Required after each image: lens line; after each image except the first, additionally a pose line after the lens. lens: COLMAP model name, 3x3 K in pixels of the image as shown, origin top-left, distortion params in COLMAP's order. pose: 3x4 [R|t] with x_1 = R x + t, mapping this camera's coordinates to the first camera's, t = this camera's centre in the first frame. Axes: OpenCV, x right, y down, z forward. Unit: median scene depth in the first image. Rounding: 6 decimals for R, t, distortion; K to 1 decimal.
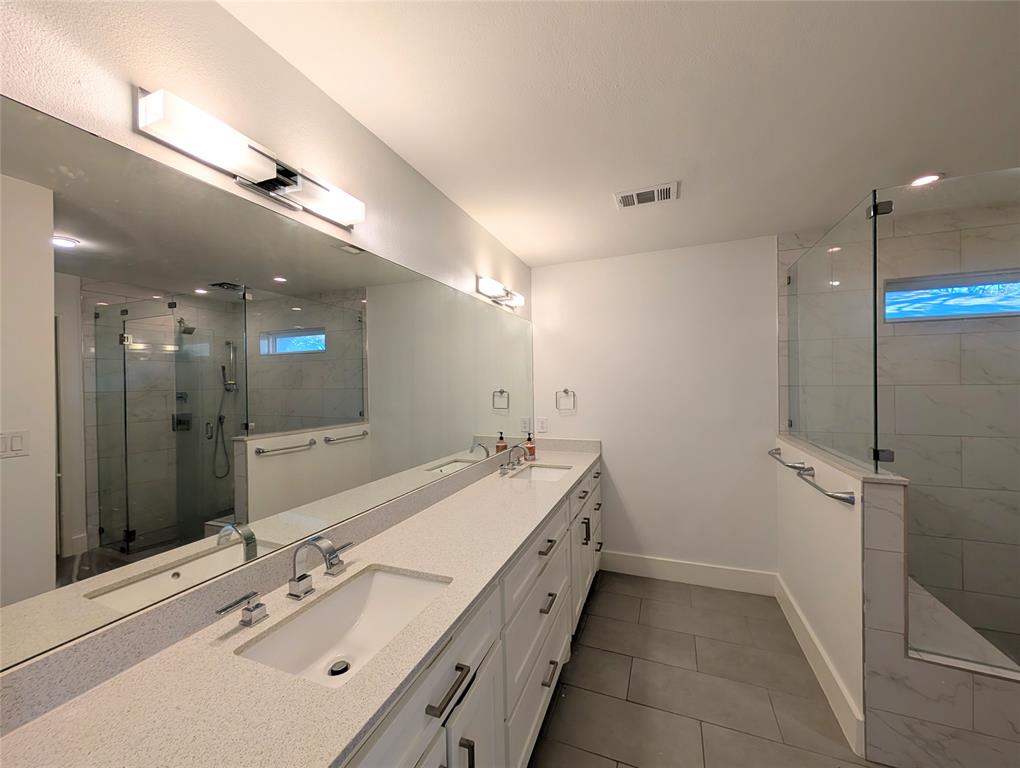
lens RADIAL K [[385.4, 0, 514.9], [0, 385.4, 384.9], [0, 0, 1]] dist [-0.002261, -0.000105]
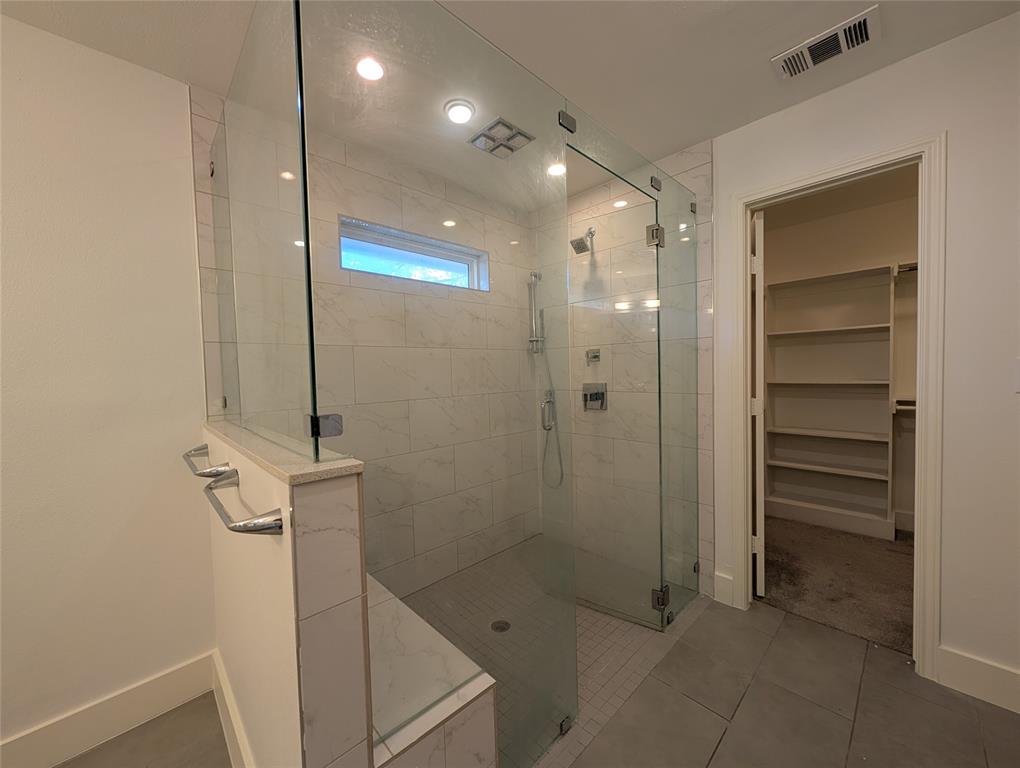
lens RADIAL K [[385.4, 0, 514.9], [0, 385.4, 384.9], [0, 0, 1]] dist [-0.002261, -0.000105]
pose [[0.403352, -0.030403, 0.914539, 0.562131], [0.026515, 0.999417, 0.021530, 0.119675], [-0.914660, 0.015564, 0.403923, 0.530071]]
